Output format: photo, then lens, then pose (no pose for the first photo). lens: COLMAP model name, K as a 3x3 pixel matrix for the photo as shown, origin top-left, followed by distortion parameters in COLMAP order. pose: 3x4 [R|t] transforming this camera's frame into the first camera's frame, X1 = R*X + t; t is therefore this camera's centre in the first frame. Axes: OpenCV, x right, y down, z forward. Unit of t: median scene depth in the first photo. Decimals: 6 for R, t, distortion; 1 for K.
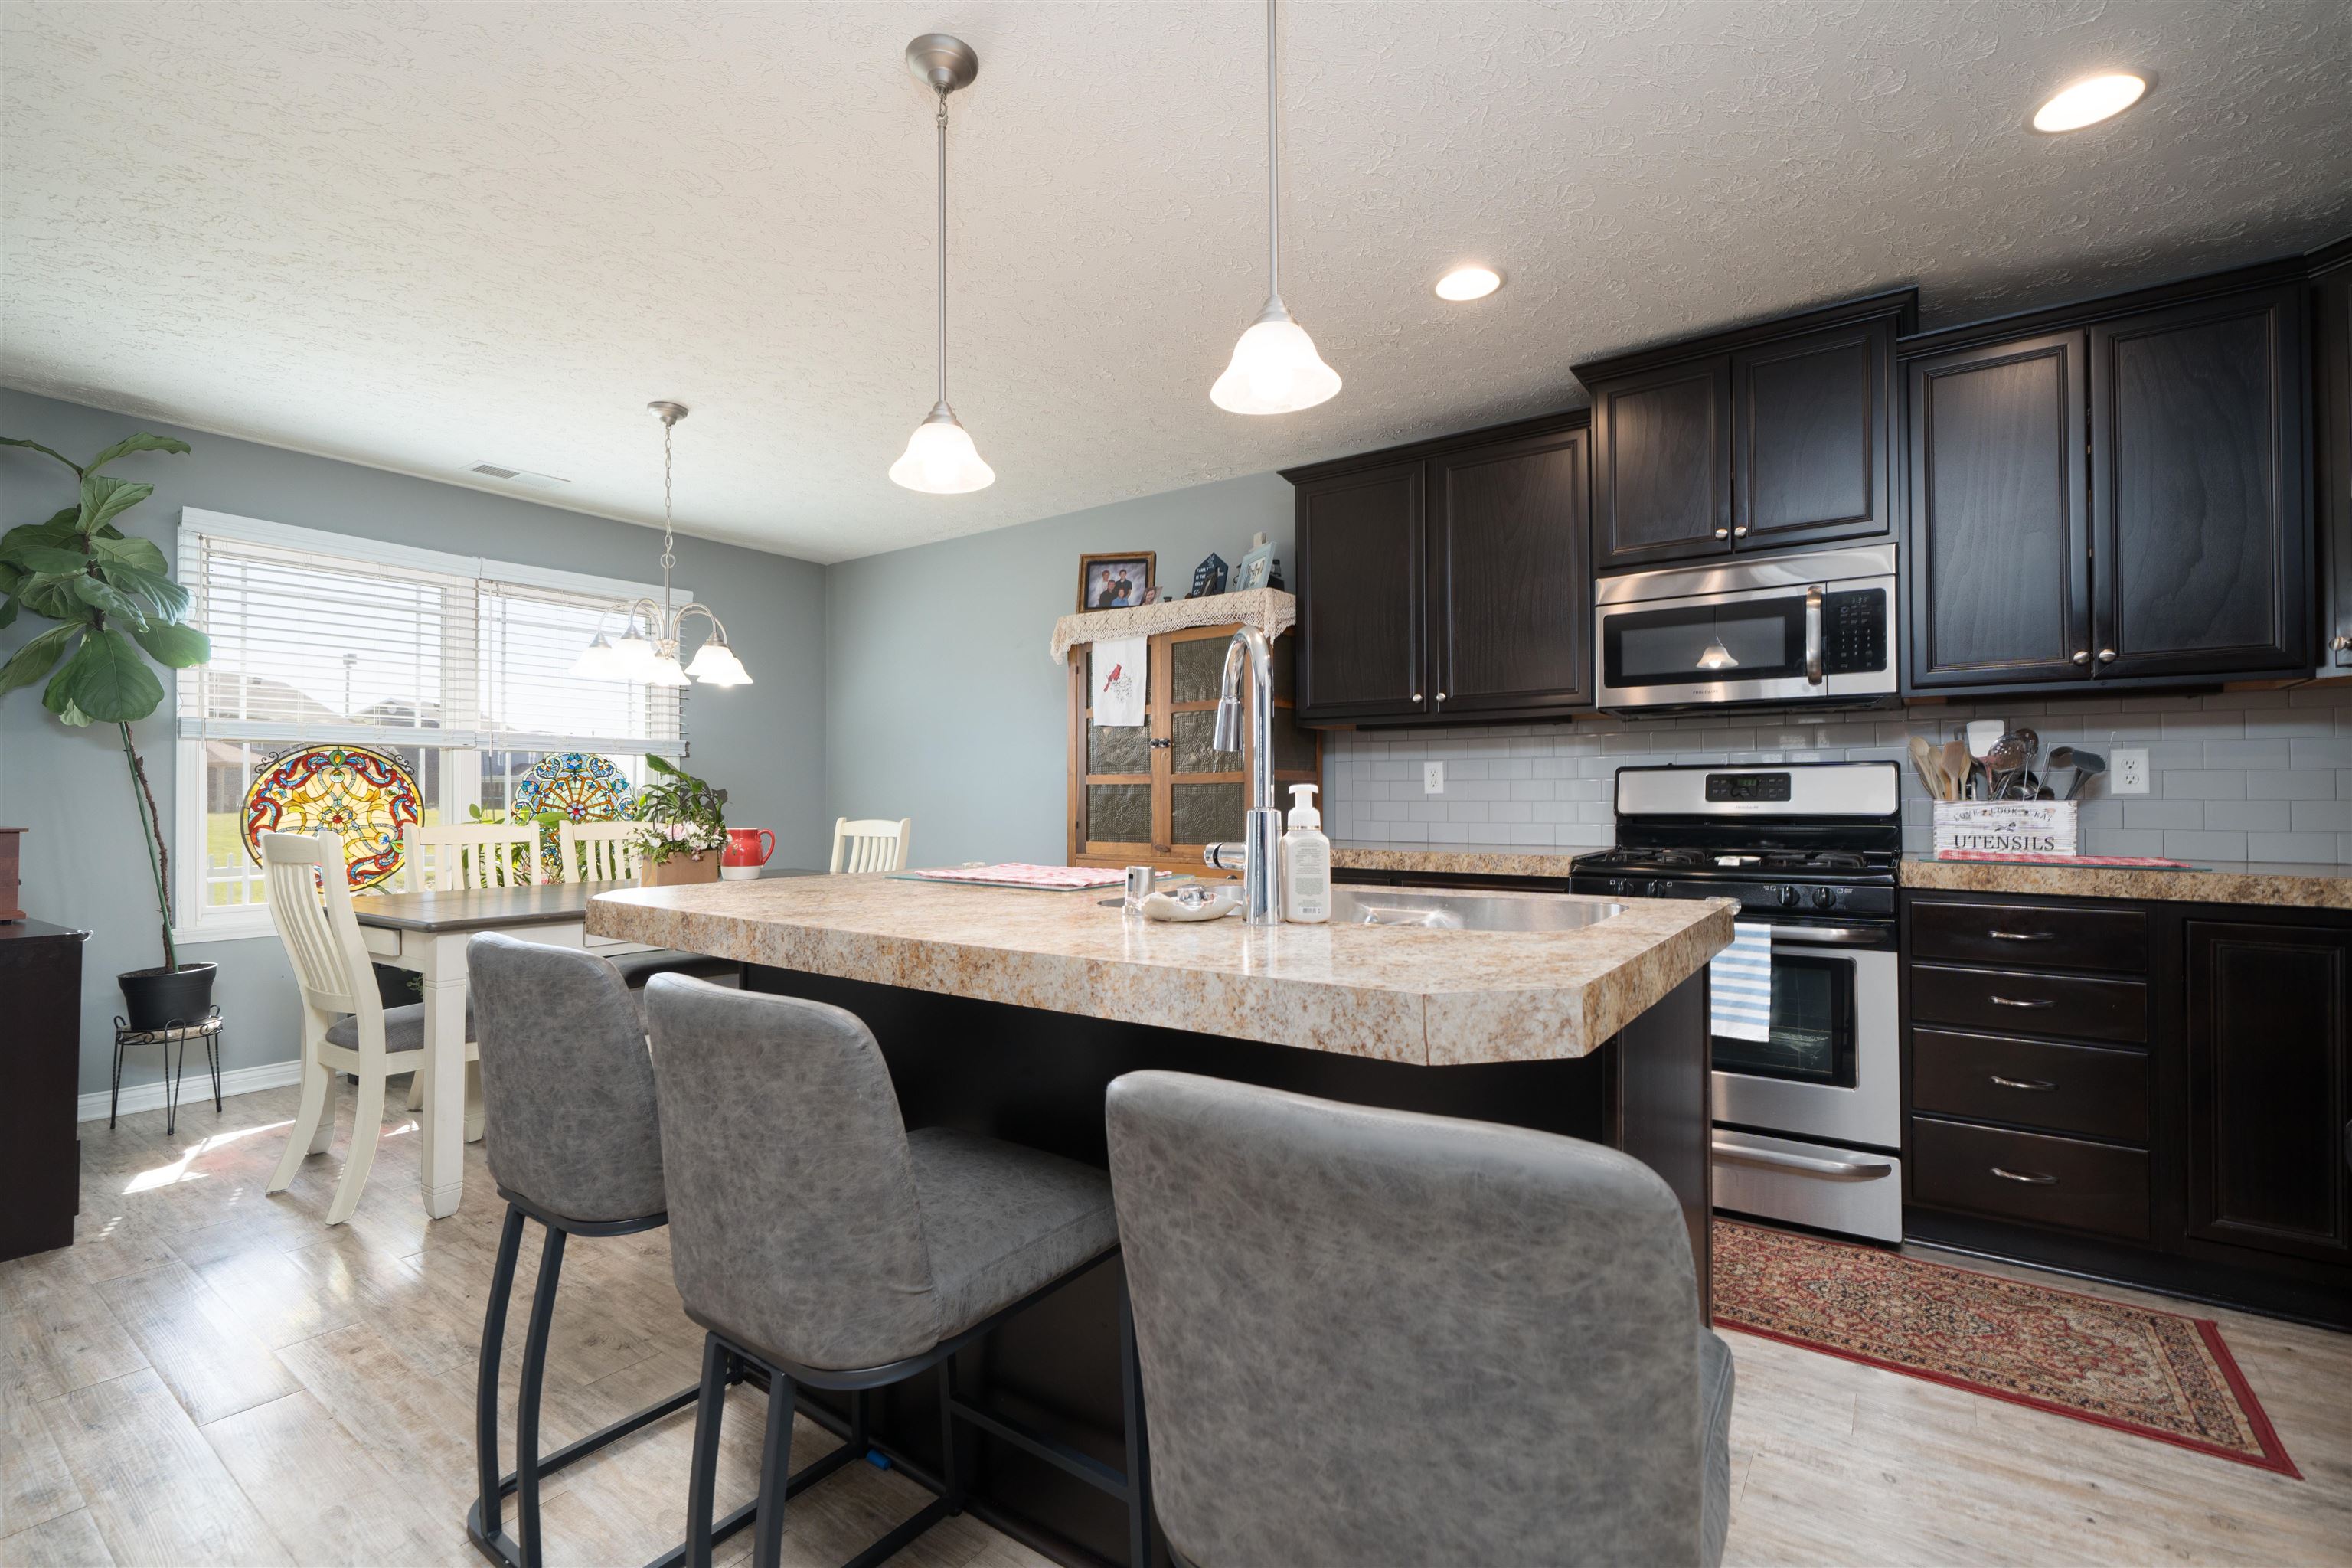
lens RADIAL K [[1051.6, 0, 1173.1], [0, 1051.6, 785.1], [0, 0, 1]] dist [0.001382, -0.000095]
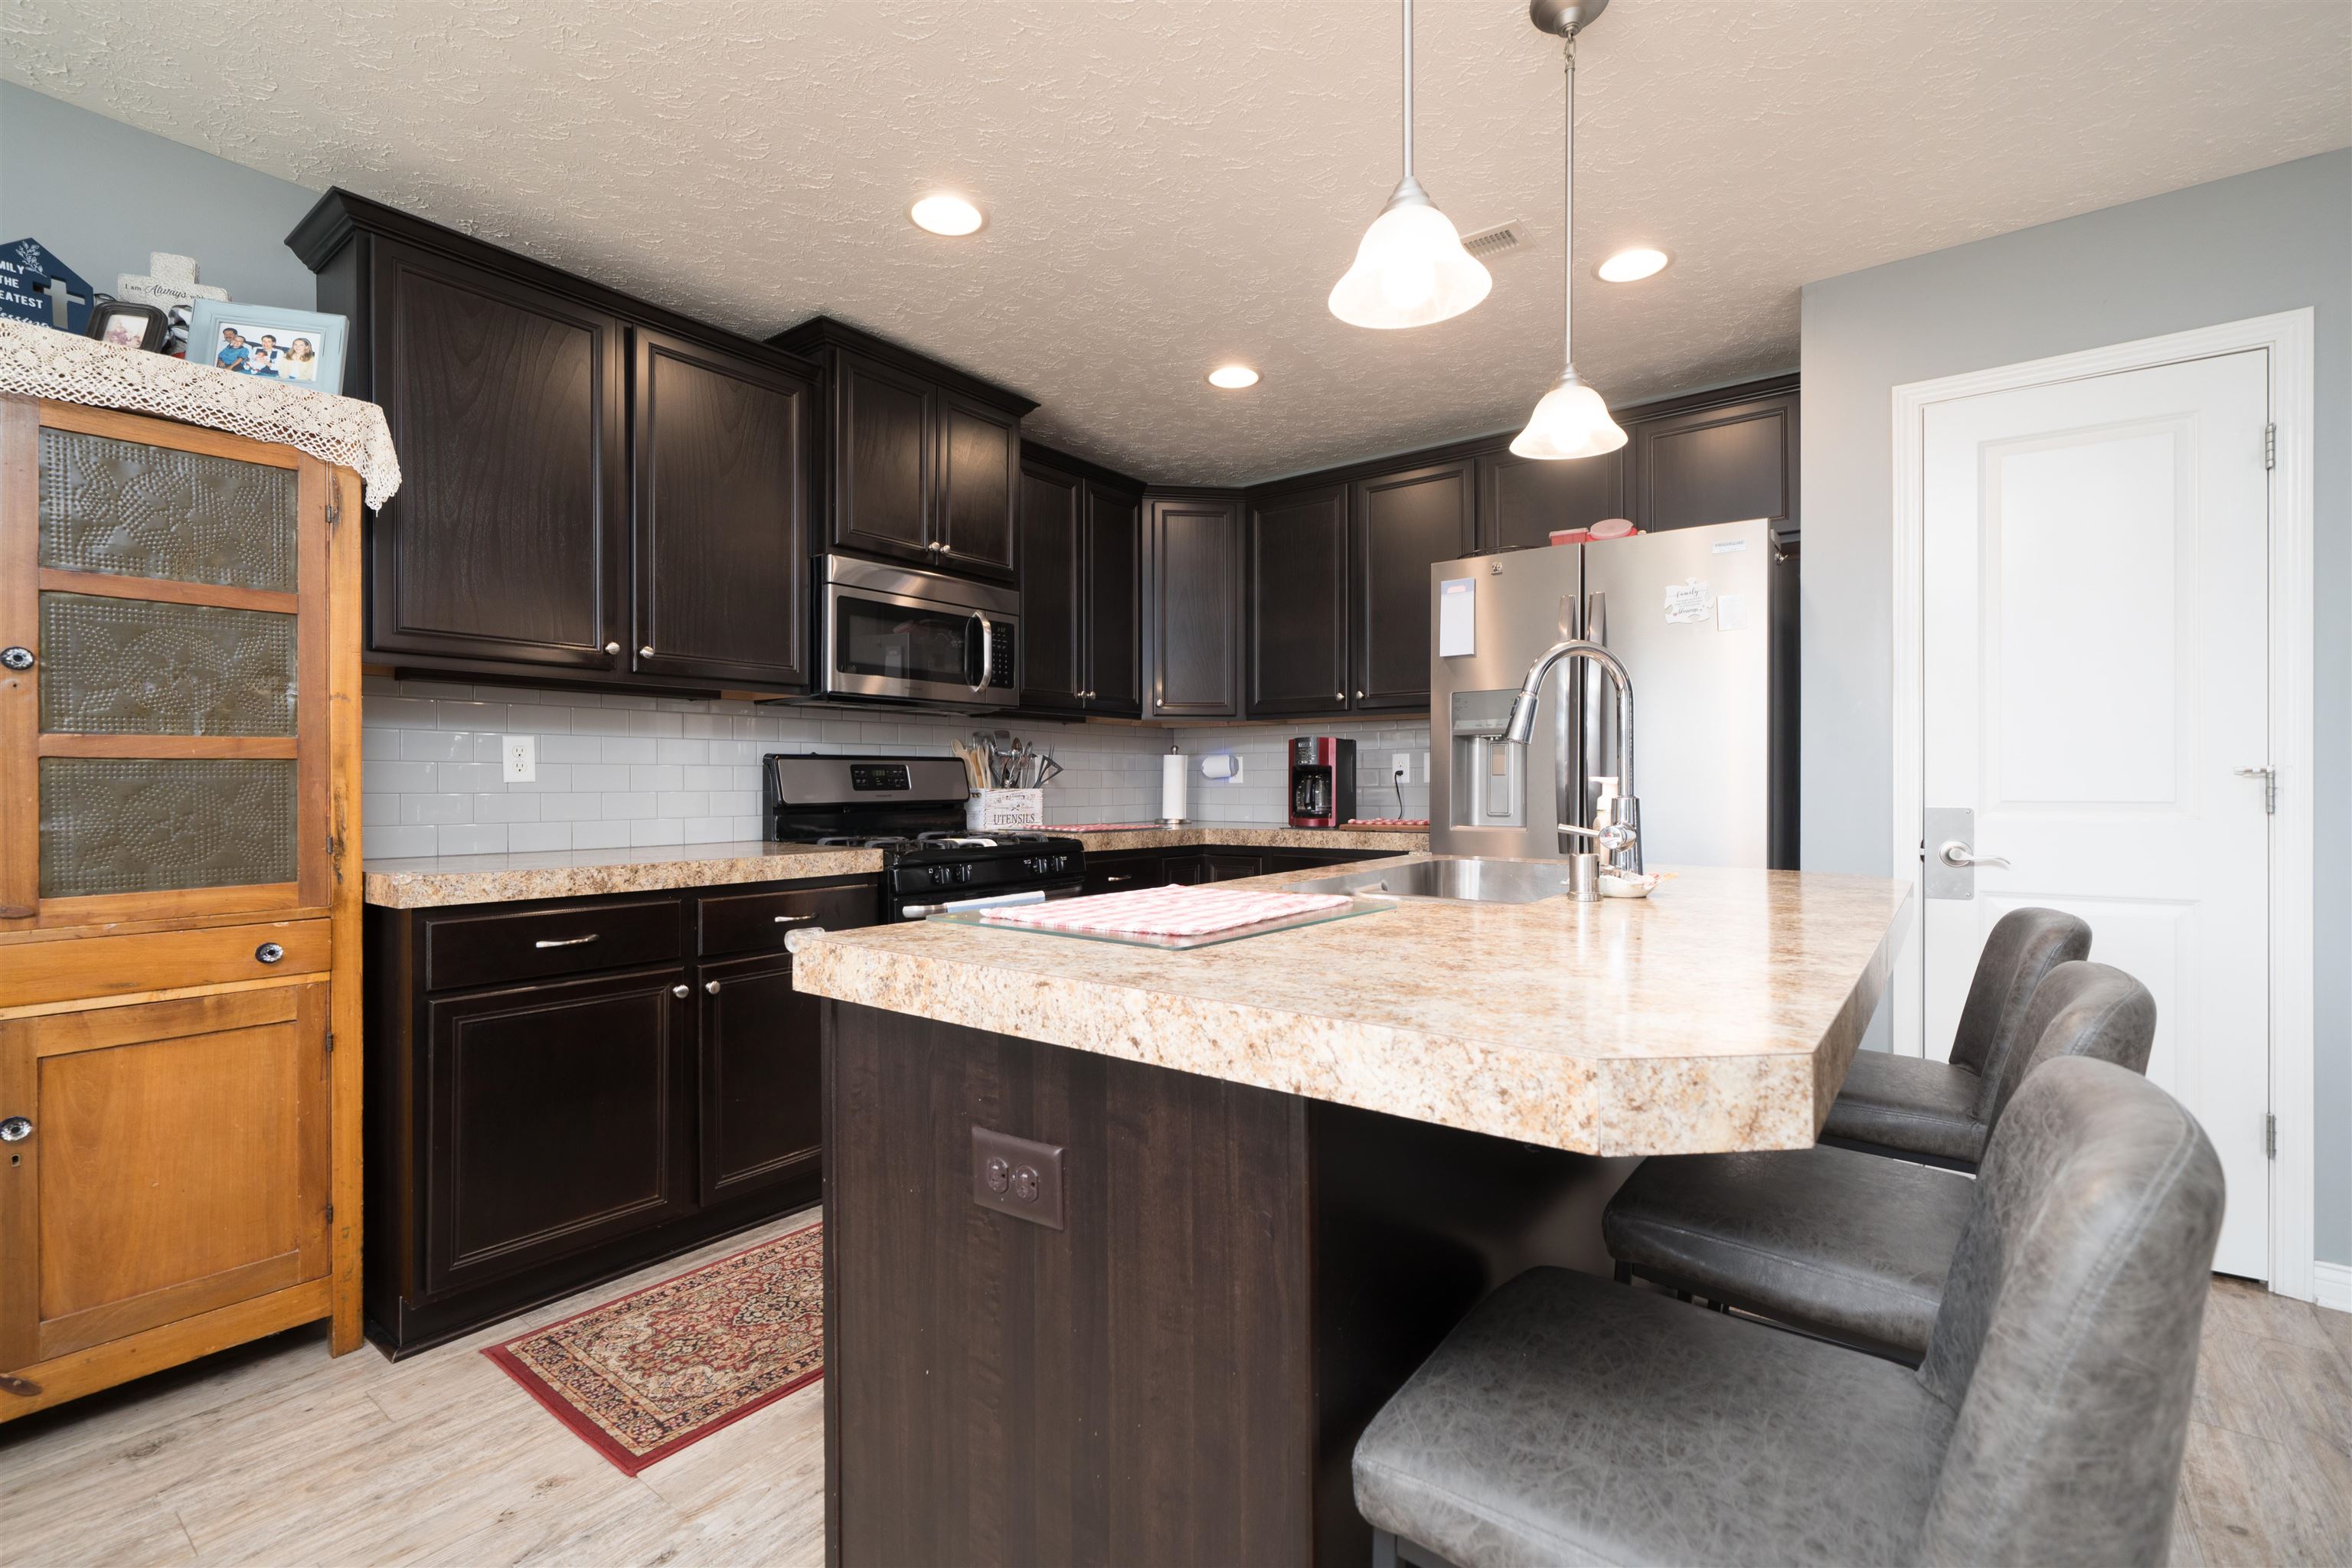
lens RADIAL K [[1041.0, 0, 1167.3], [0, 1041.0, 783.5], [0, 0, 1]] dist [0.001183, -0.000037]
pose [[0.028152, 0.001654, 0.999602, -0.846791], [-0.011287, 0.999935, -0.001336, 0.011006], [-0.999540, -0.011245, 0.028169, 1.096996]]
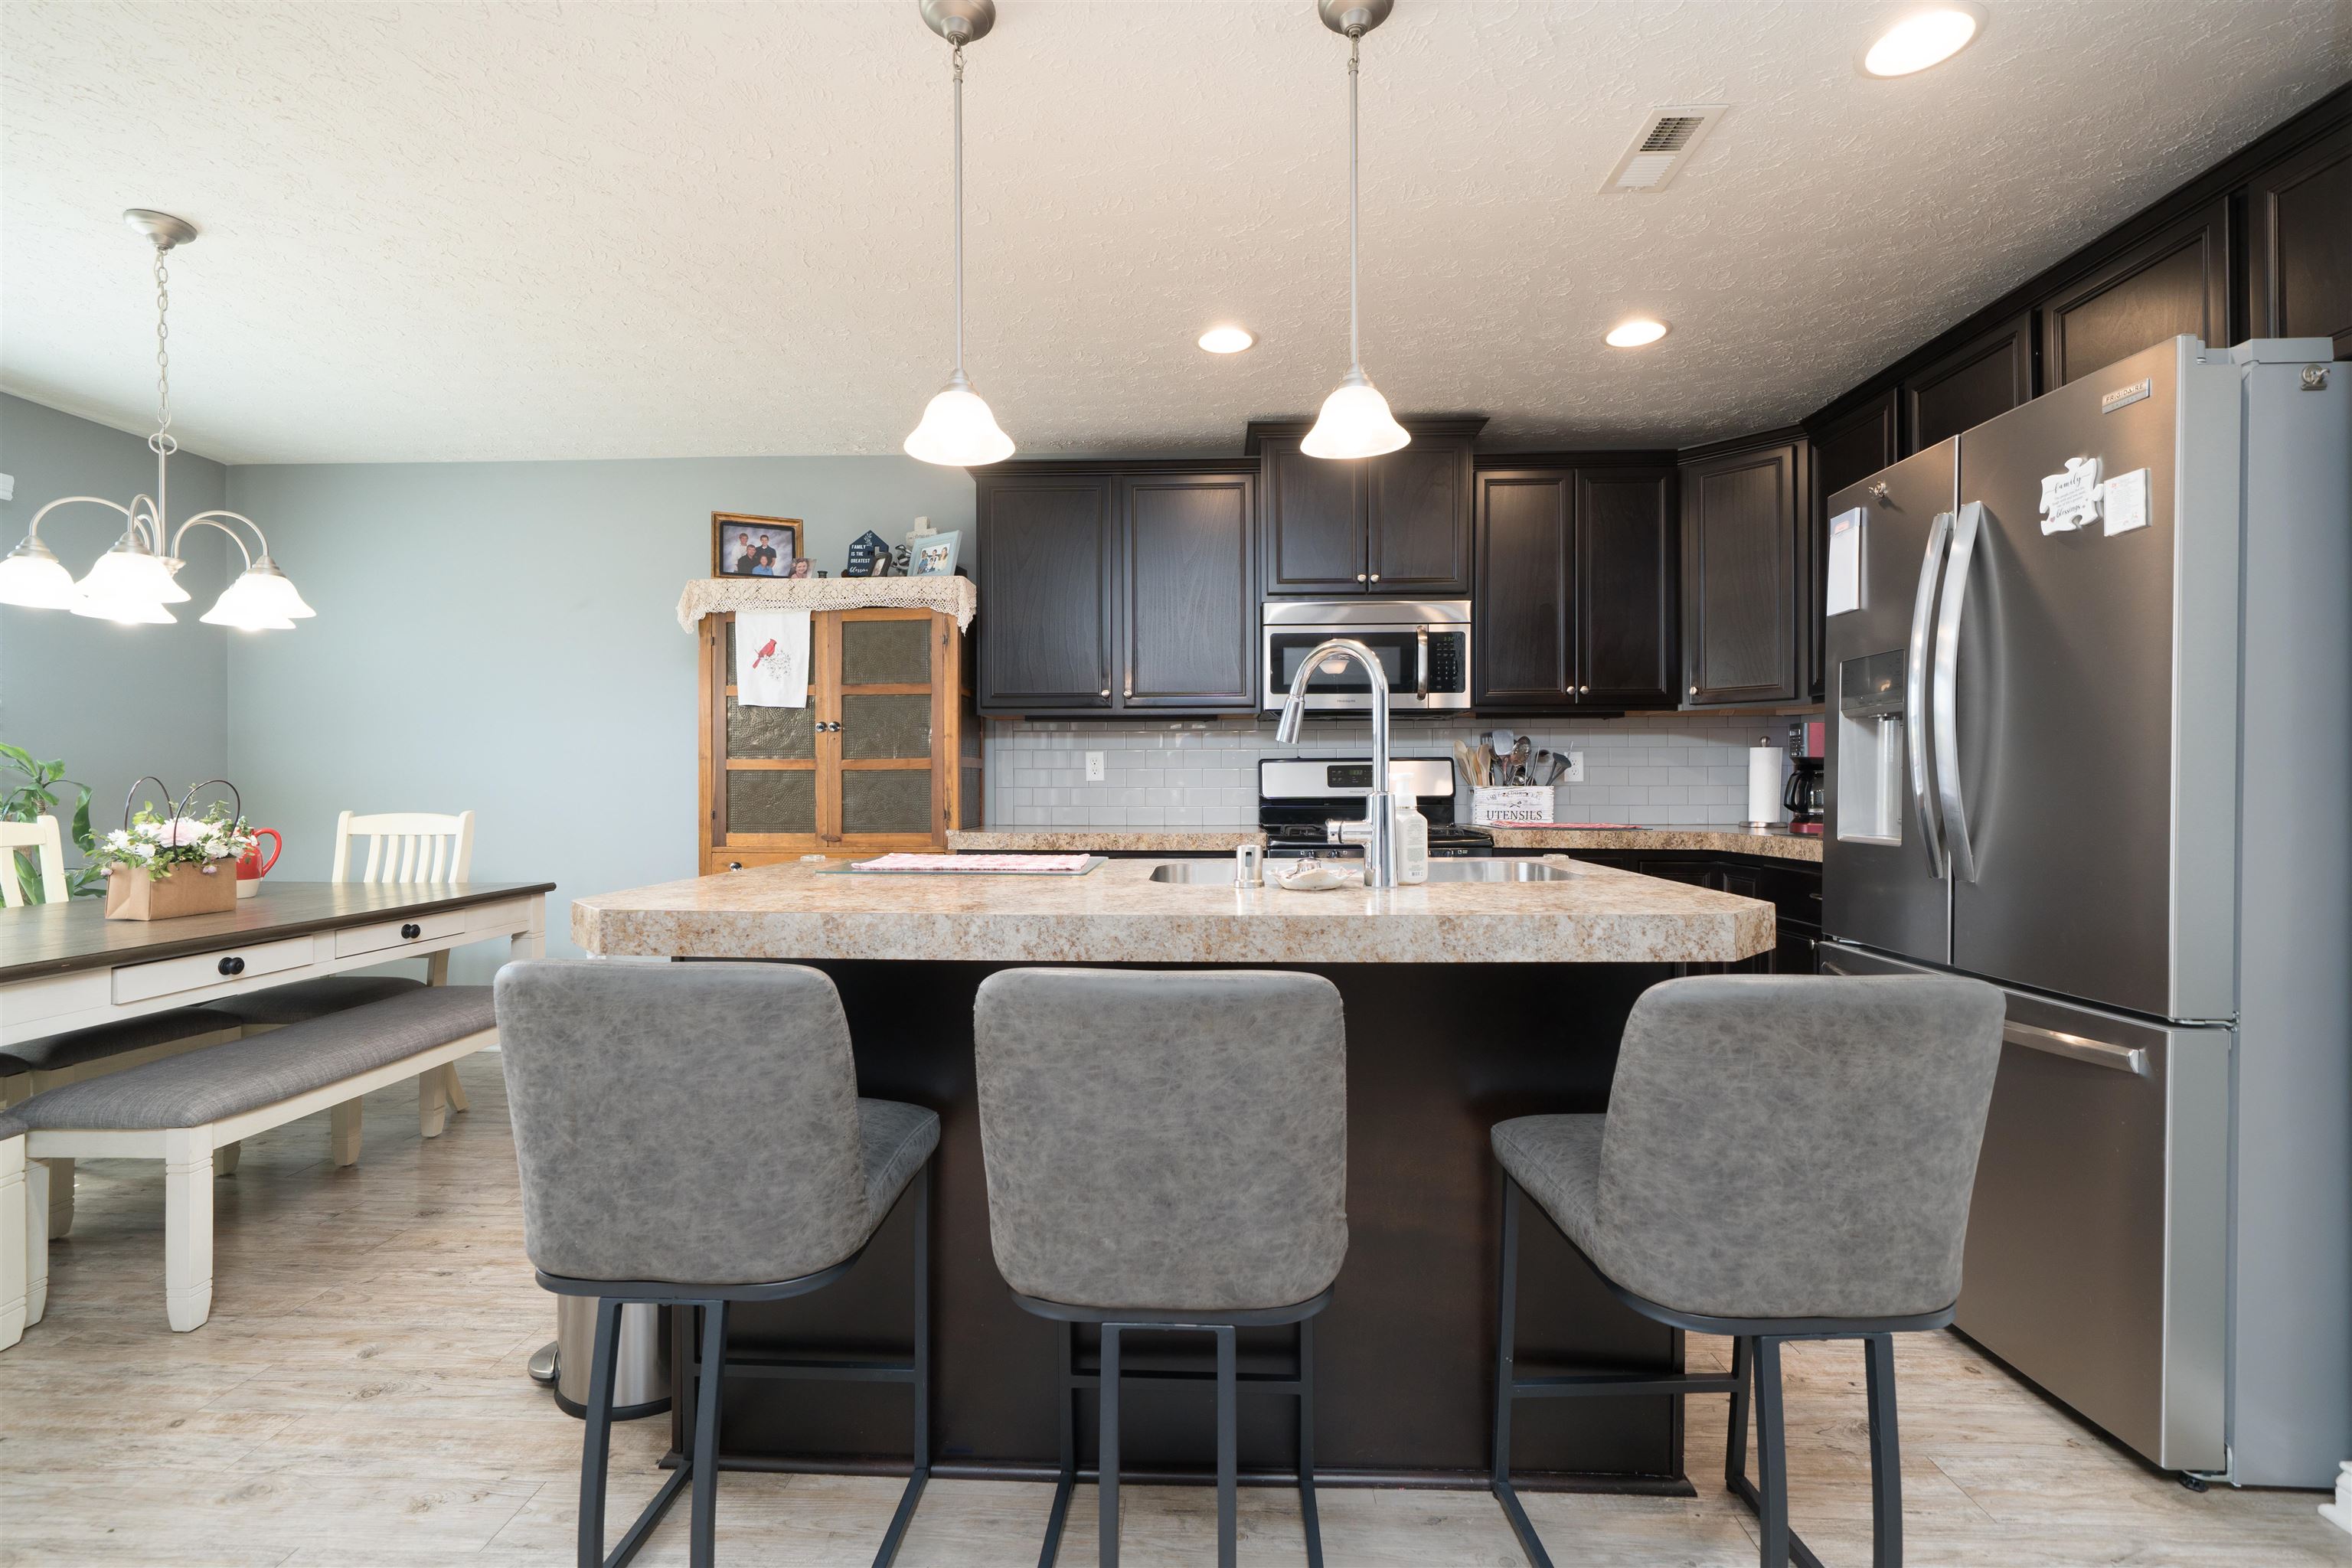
lens RADIAL K [[1048.9, 0, 1176.0], [0, 1048.9, 784.0], [0, 0, 1]] dist [-0.000064, 0.000354]
pose [[0.831384, -0.000067, 0.555698, -0.571506], [-0.006124, 0.999938, 0.009284, 0.001966], [-0.555664, -0.011121, 0.831332, 0.091071]]
